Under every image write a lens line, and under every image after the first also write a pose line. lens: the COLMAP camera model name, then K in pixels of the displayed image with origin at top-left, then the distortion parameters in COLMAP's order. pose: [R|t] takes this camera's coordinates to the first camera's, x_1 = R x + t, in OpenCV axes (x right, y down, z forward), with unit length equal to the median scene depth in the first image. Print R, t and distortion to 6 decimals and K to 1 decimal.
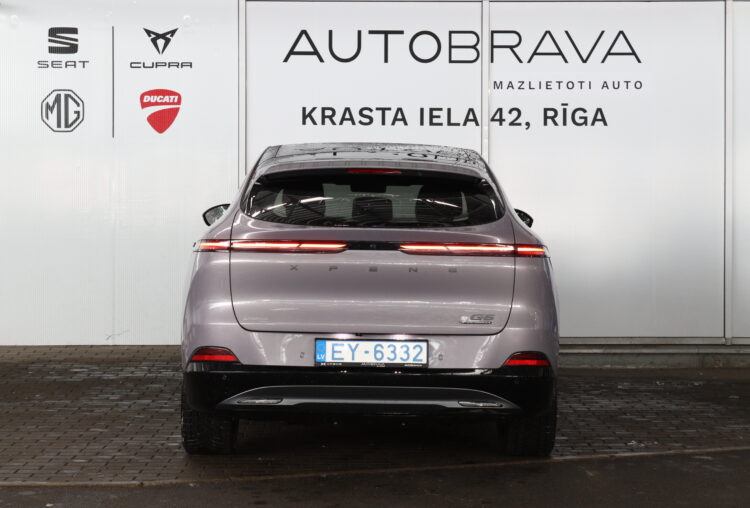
lens RADIAL K [[1568.2, 0, 368.2], [0, 1568.2, 258.8], [0, 0, 1]] dist [0.076920, 0.000000]
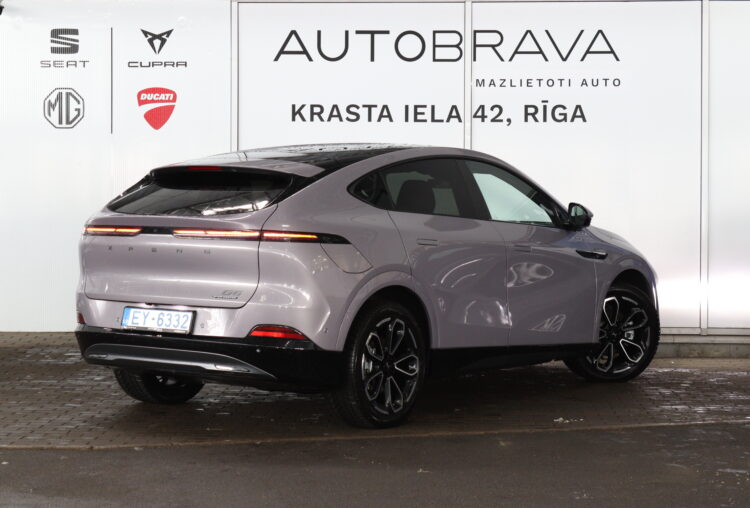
lens RADIAL K [[1724.2, 0, 379.4], [0, 1724.2, 247.3], [0, 0, 1]] dist [0.129044, 0.000000]
pose [[0.998302, 0.003124, -0.058174, 0.083121], [-0.003424, 0.999981, -0.005056, 0.003794], [0.058158, 0.005246, 0.998294, -0.140301]]
